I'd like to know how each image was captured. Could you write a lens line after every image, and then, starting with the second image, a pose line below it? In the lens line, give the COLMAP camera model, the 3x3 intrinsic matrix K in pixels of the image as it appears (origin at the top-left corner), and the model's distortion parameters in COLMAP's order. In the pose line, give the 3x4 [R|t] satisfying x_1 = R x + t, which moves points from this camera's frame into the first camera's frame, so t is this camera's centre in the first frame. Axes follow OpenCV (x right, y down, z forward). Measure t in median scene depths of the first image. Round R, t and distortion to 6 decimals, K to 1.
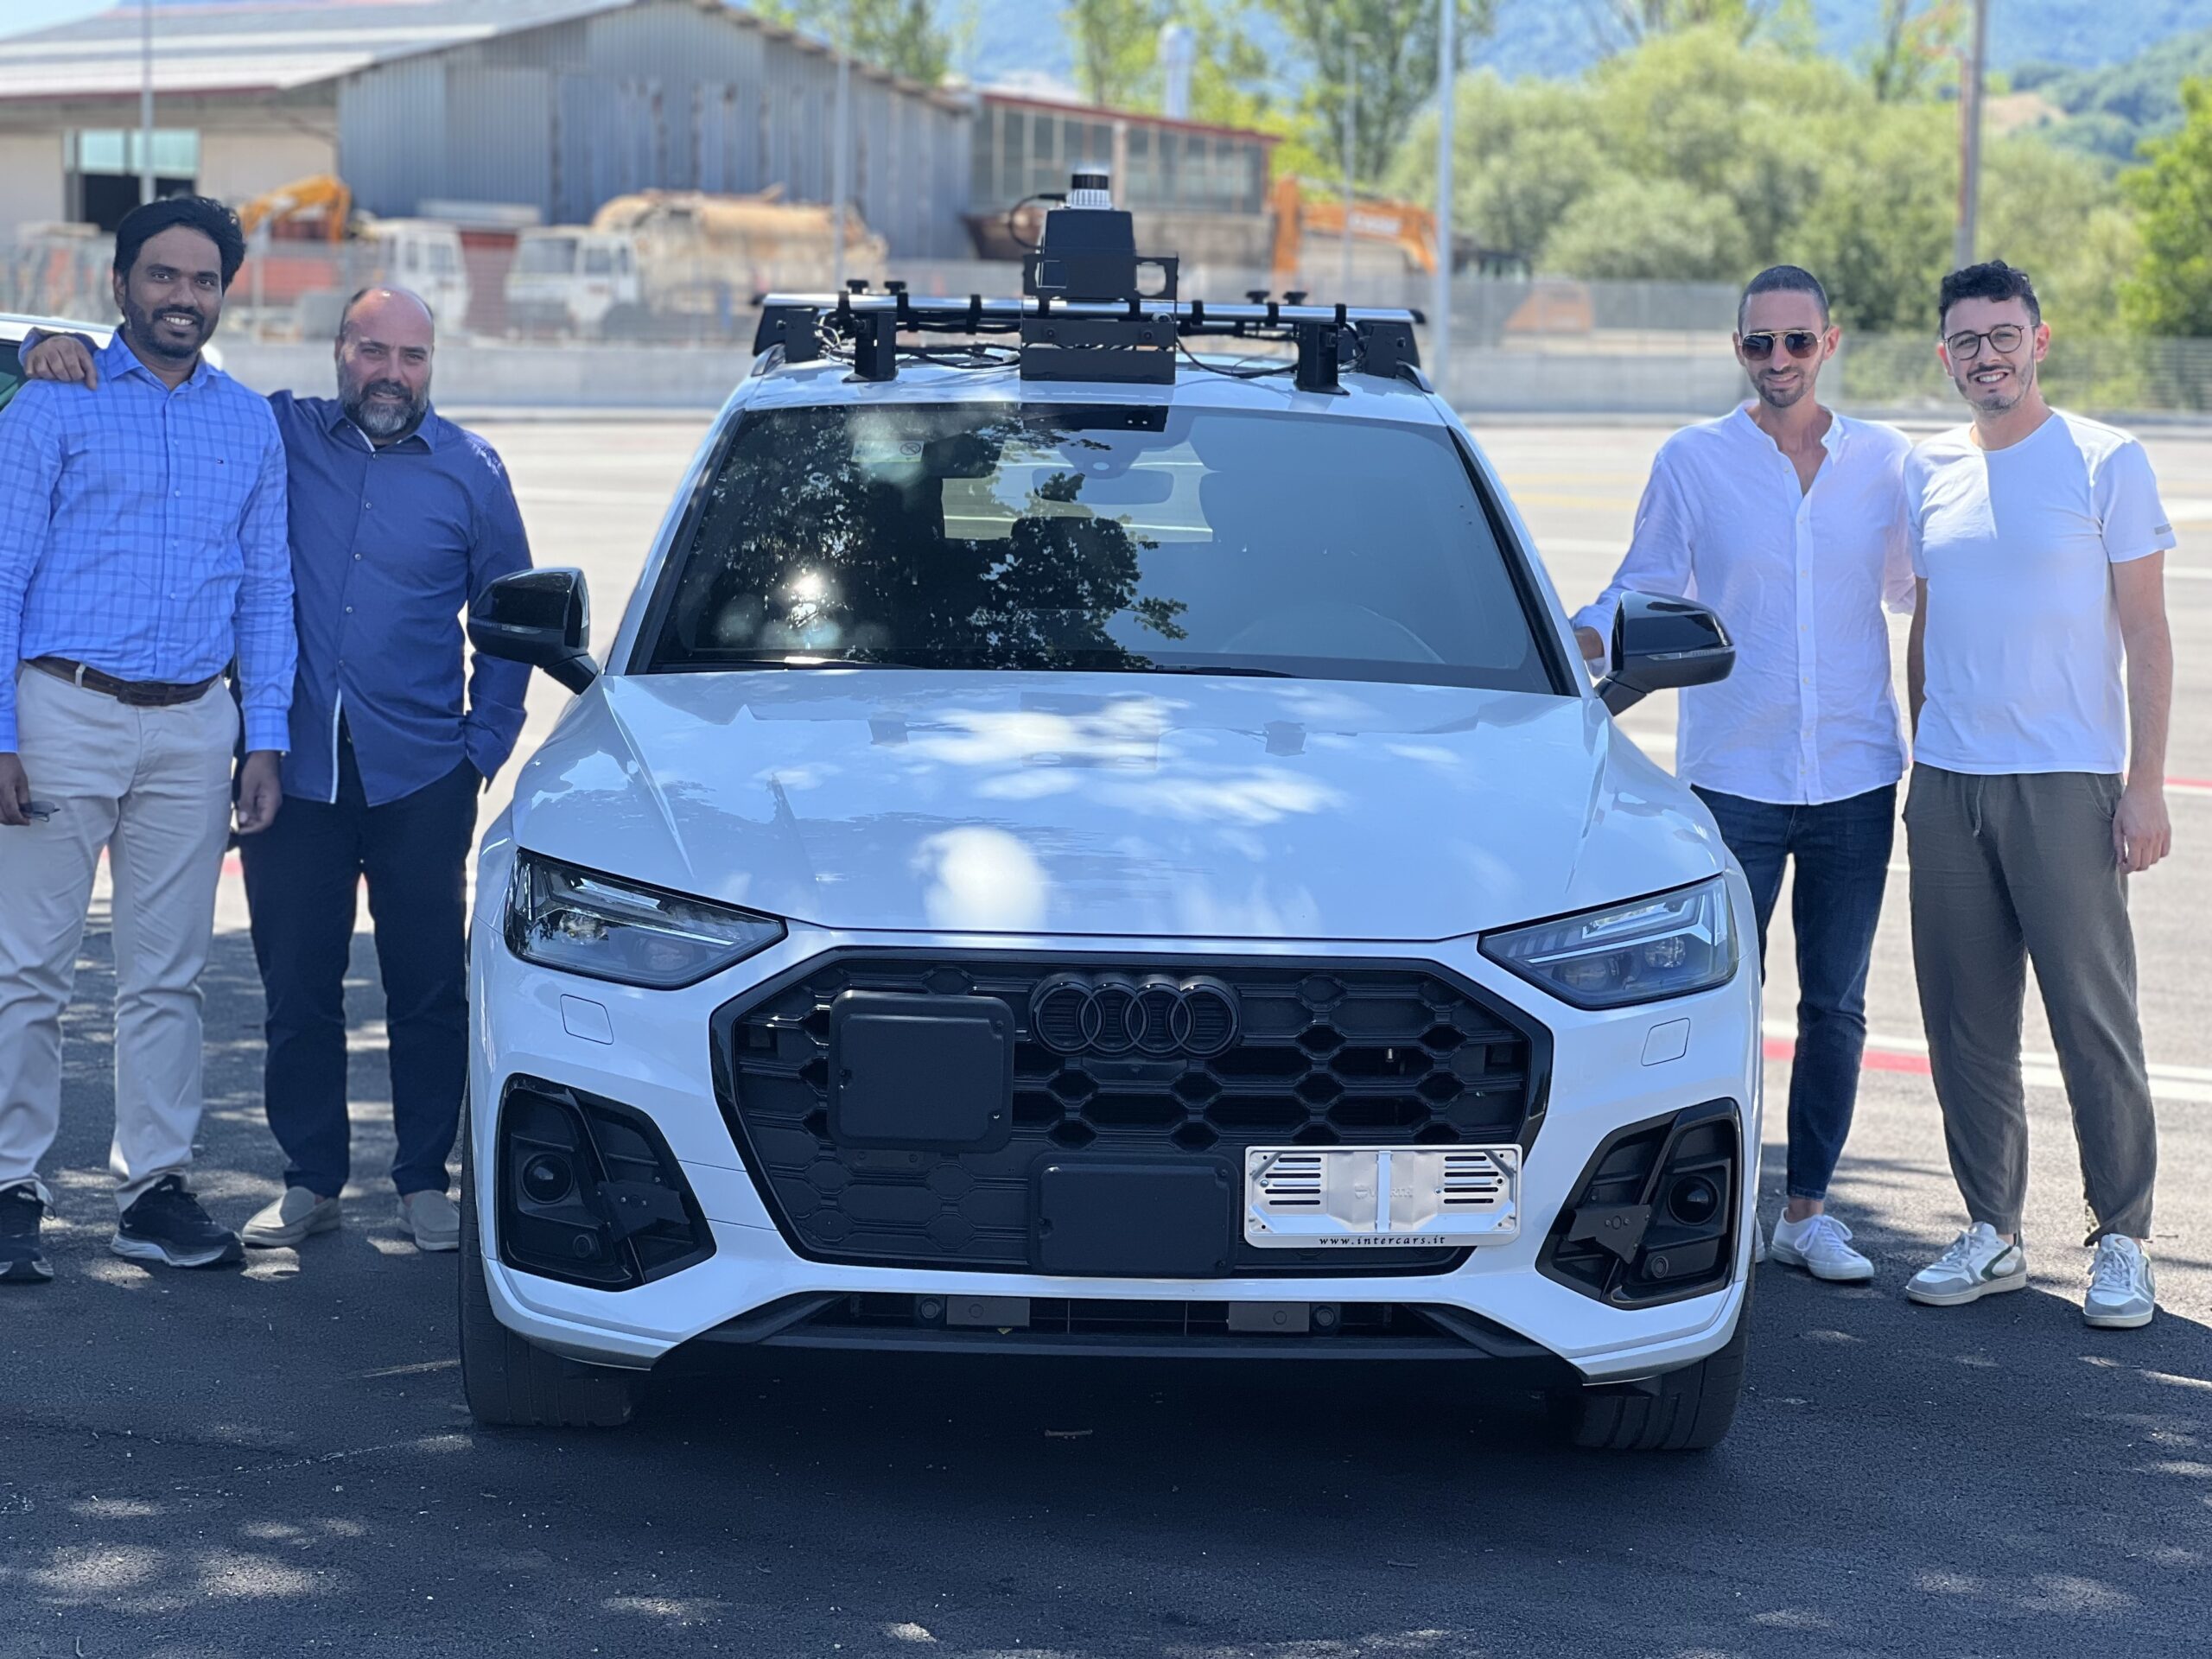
lens RADIAL K [[4947.1, 0, 1106.0], [0, 4947.1, 829.5], [0, 0, 1]] dist [-0.046535, 12.248496]
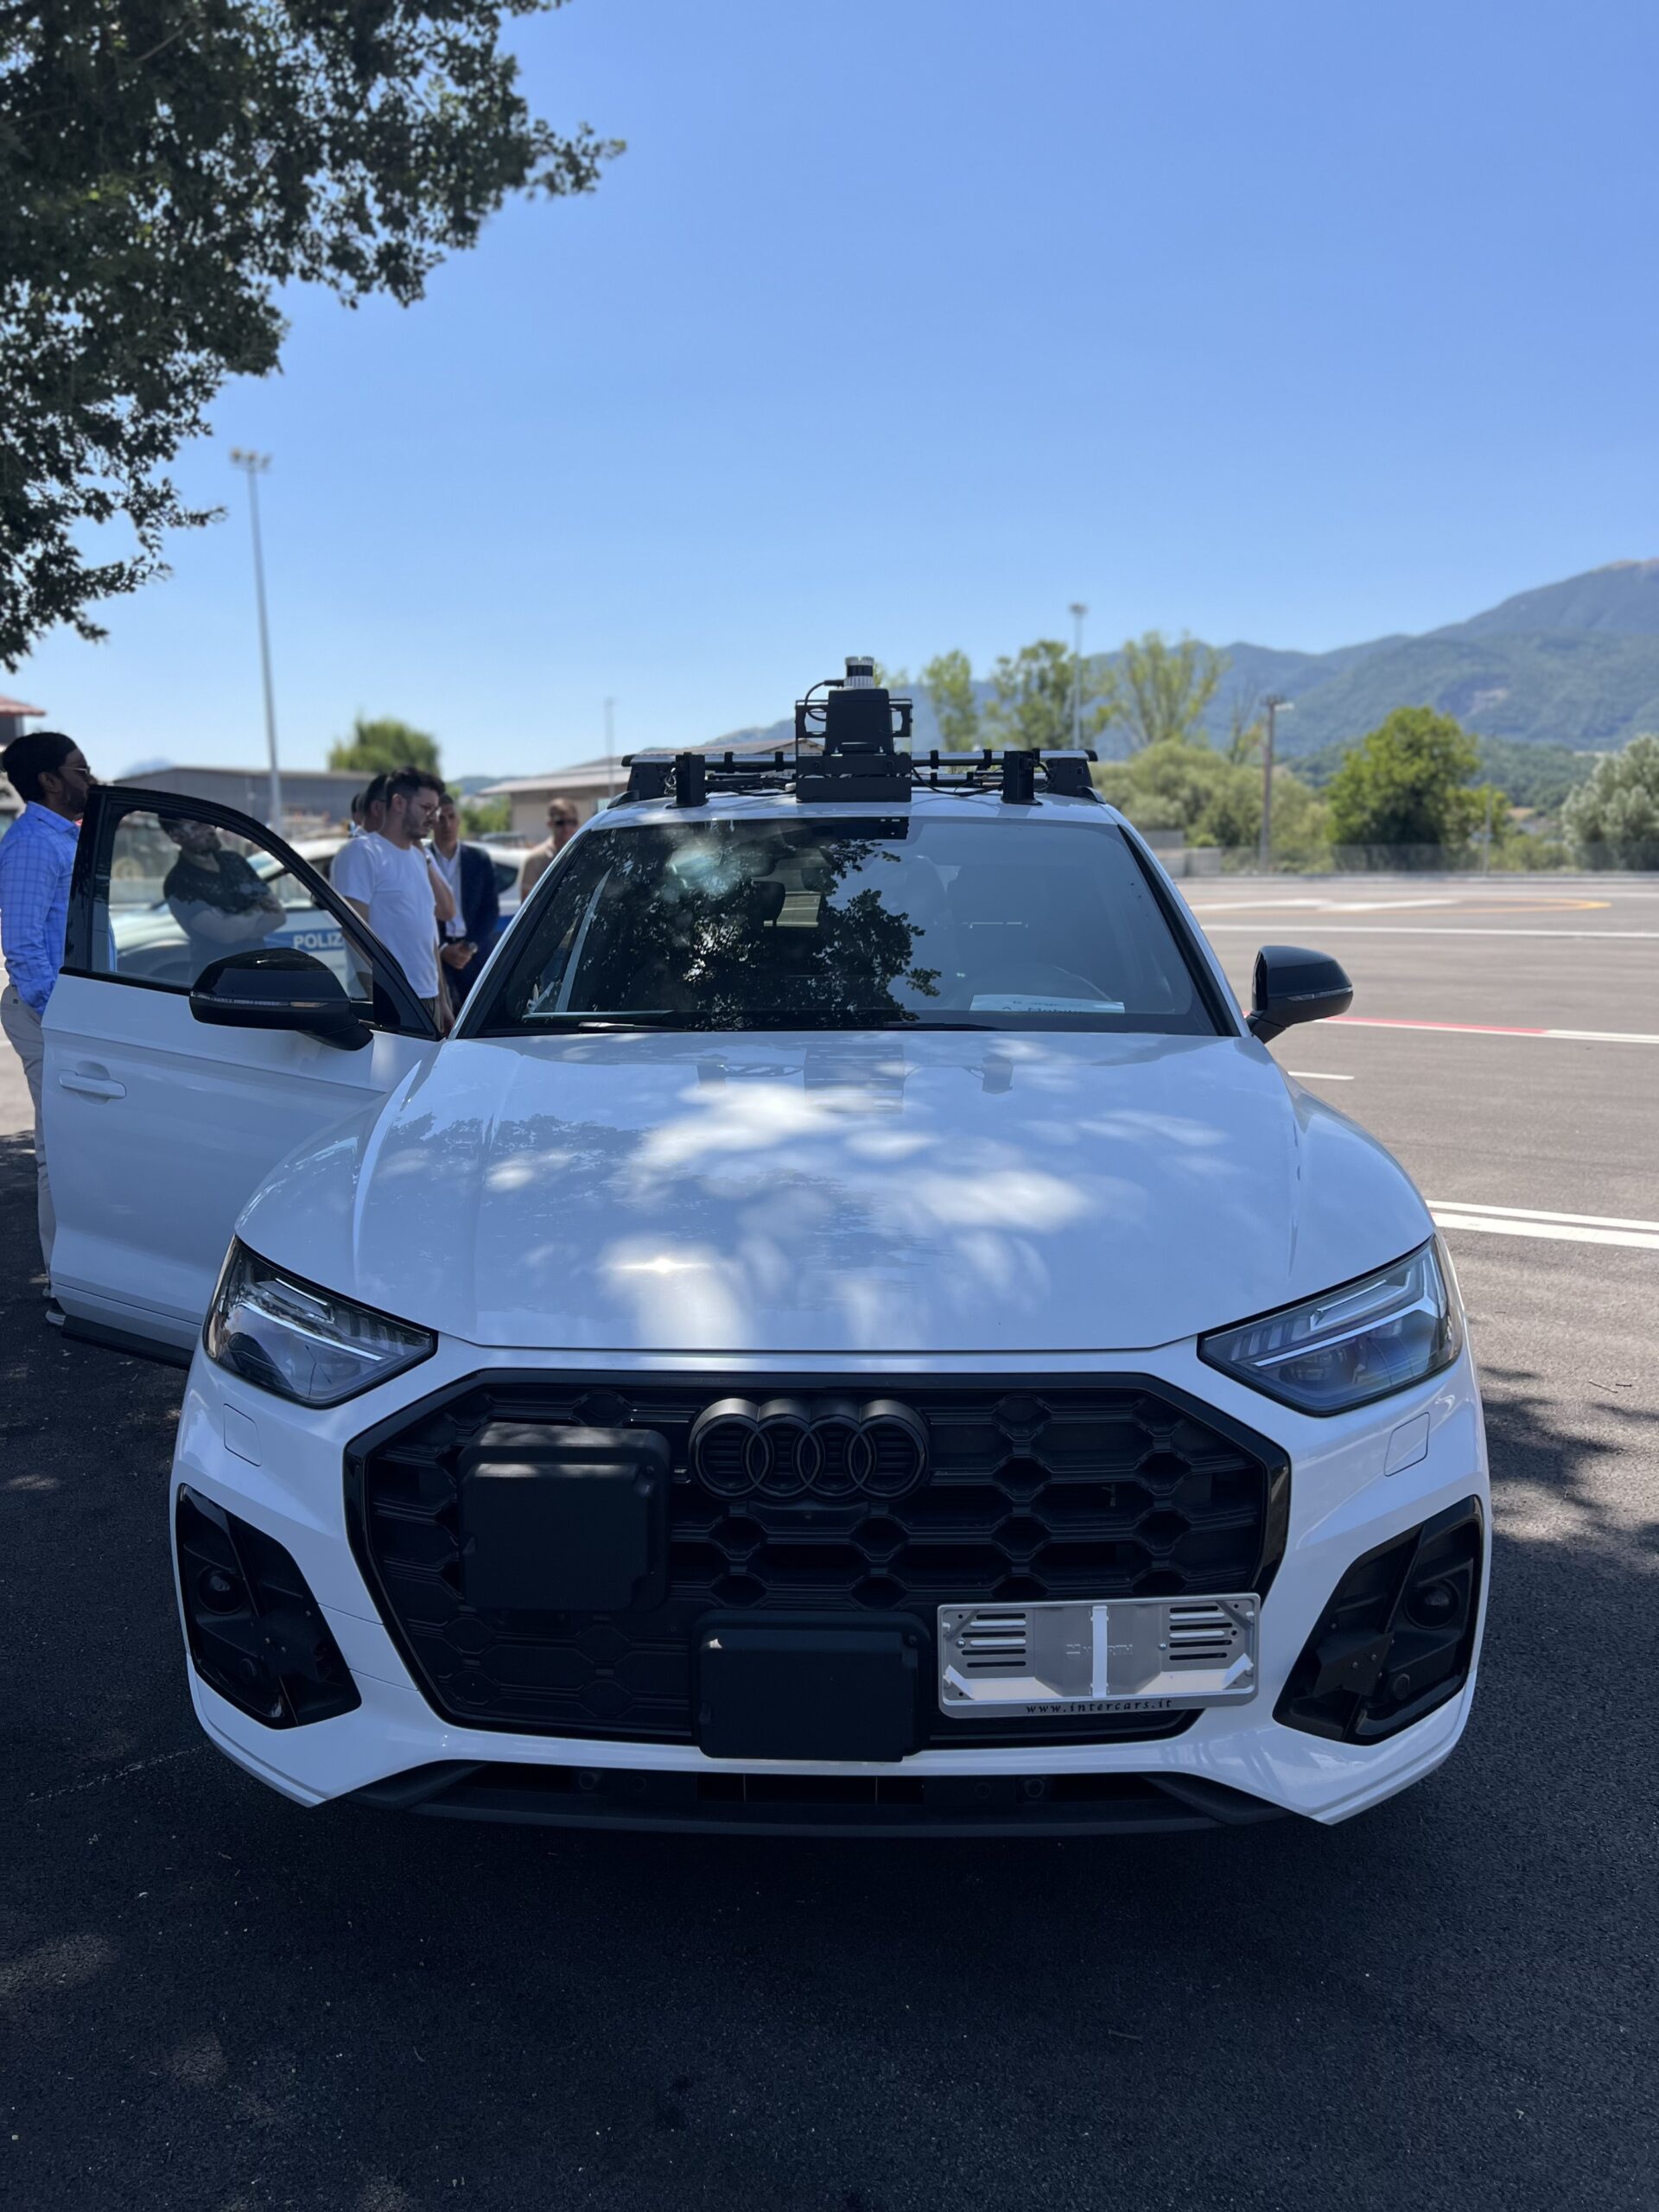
lens RADIAL K [[1469.8, 0, 829.5], [0, 1469.8, 1106.0], [0, 0, 1]] dist [0.082176, -0.001358]
pose [[0.995100, -0.018439, -0.097137, 0.030399], [0.024050, 0.998089, 0.056913, -0.032322], [0.095902, -0.058970, 0.993642, 0.623521]]
